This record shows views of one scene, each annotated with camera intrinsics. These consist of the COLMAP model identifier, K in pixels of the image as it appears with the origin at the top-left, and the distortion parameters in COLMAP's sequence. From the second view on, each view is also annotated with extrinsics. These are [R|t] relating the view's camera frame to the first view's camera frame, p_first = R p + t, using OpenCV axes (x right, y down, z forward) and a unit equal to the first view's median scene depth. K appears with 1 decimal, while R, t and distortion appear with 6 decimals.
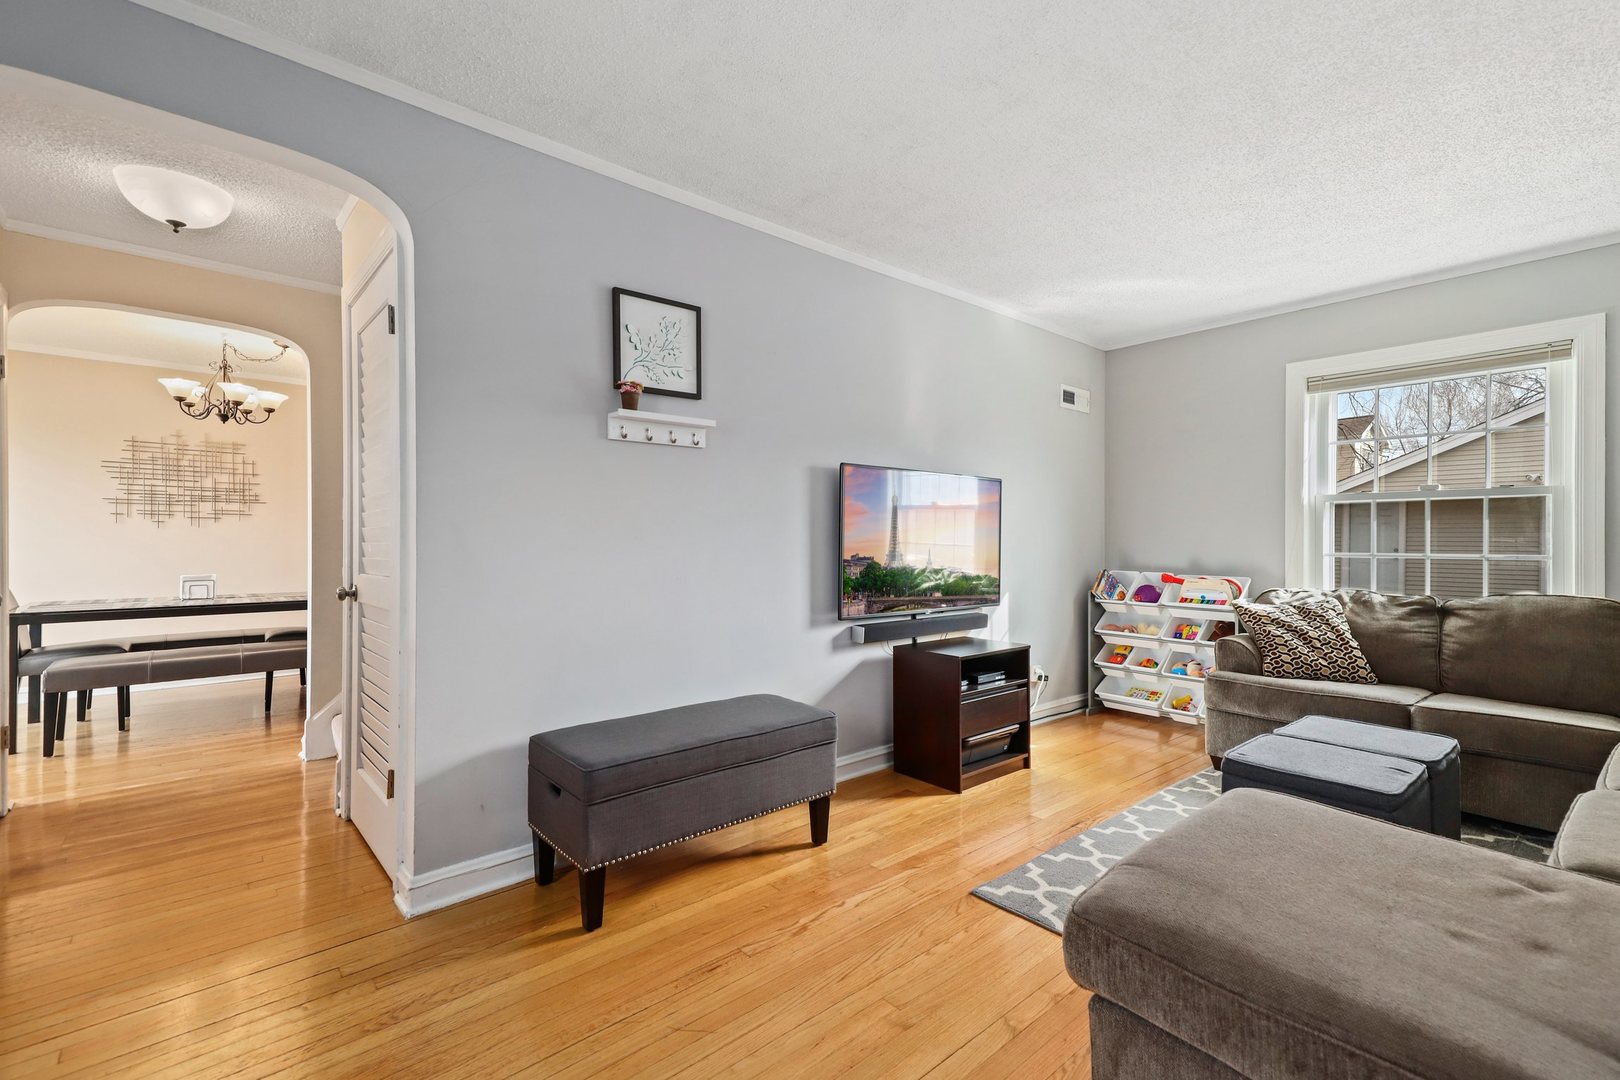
lens RADIAL K [[719.6, 0, 822.1], [0, 719.6, 540.1], [0, 0, 1]] dist [0.024838, -0.000381]
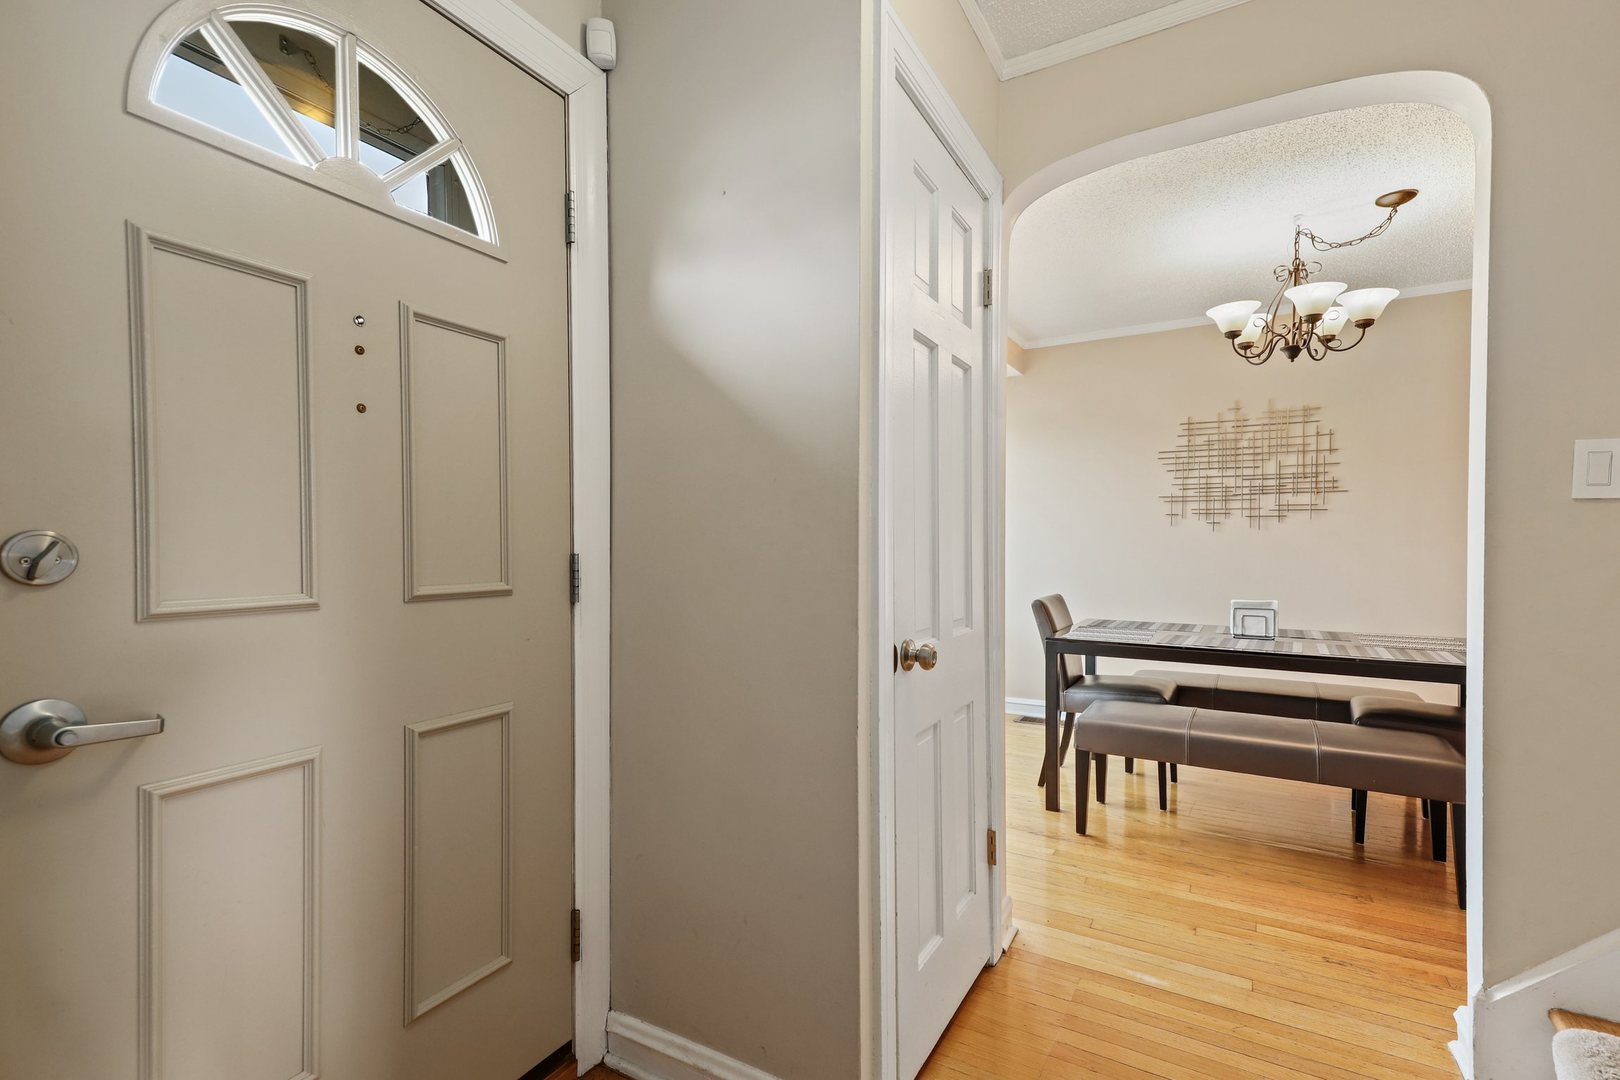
lens RADIAL K [[719.6, 0, 822.4], [0, 719.6, 553.8], [0, 0, 1]] dist [0.024838, -0.000381]
pose [[0.308077, 0.010758, -0.951301, -0.307534], [-0.001498, 0.999940, 0.010823, -0.000347], [0.951360, -0.001910, 0.308074, 0.377026]]
